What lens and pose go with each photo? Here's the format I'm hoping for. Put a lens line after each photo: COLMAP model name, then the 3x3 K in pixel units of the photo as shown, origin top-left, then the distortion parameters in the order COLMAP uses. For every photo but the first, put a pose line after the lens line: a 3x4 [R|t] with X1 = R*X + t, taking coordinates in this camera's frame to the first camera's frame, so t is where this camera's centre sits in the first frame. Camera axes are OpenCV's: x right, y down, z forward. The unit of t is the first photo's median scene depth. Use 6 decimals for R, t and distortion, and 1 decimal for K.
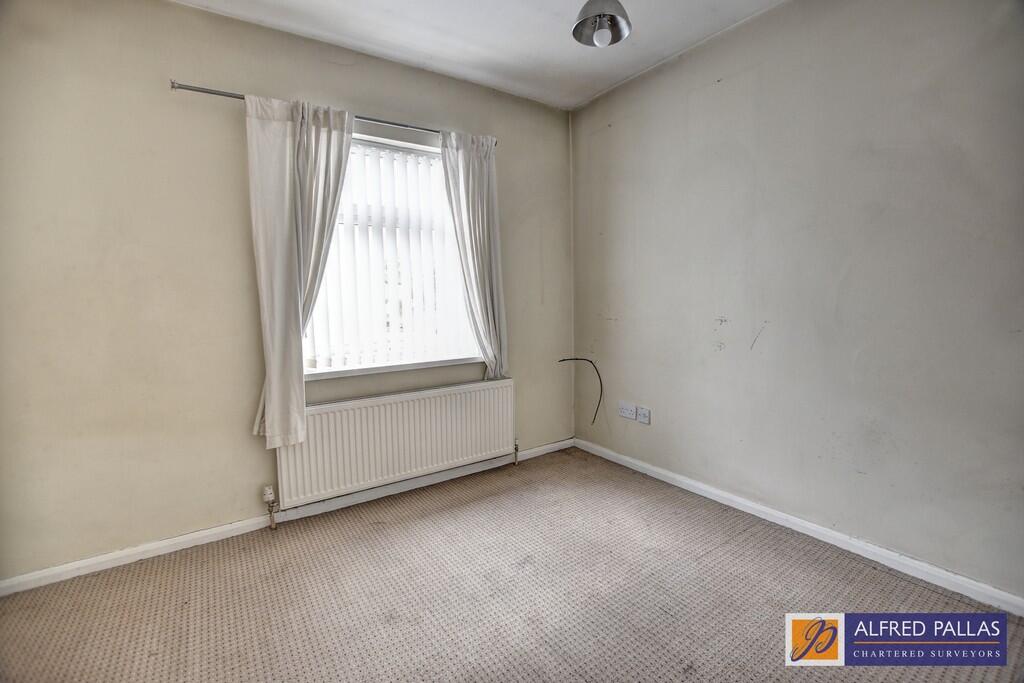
lens RADIAL K [[449.8, 0, 514.5], [0, 449.8, 346.2], [0, 0, 1]] dist [-0.020695, -0.000257]
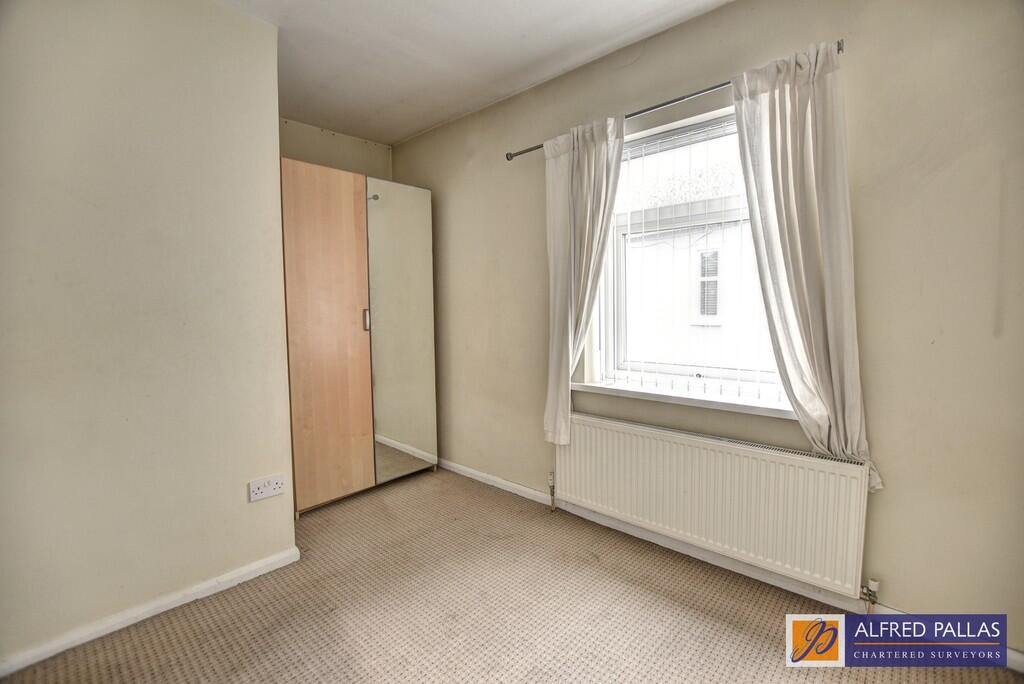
lens RADIAL K [[449.8, 0, 514.5], [0, 449.8, 346.7], [0, 0, 1]] dist [-0.020695, -0.000257]
pose [[0.238806, 0.098893, -0.966019, 0.518747], [-0.099631, 0.992046, 0.076928, -0.093062], [0.965943, 0.077874, 0.246760, 0.585363]]
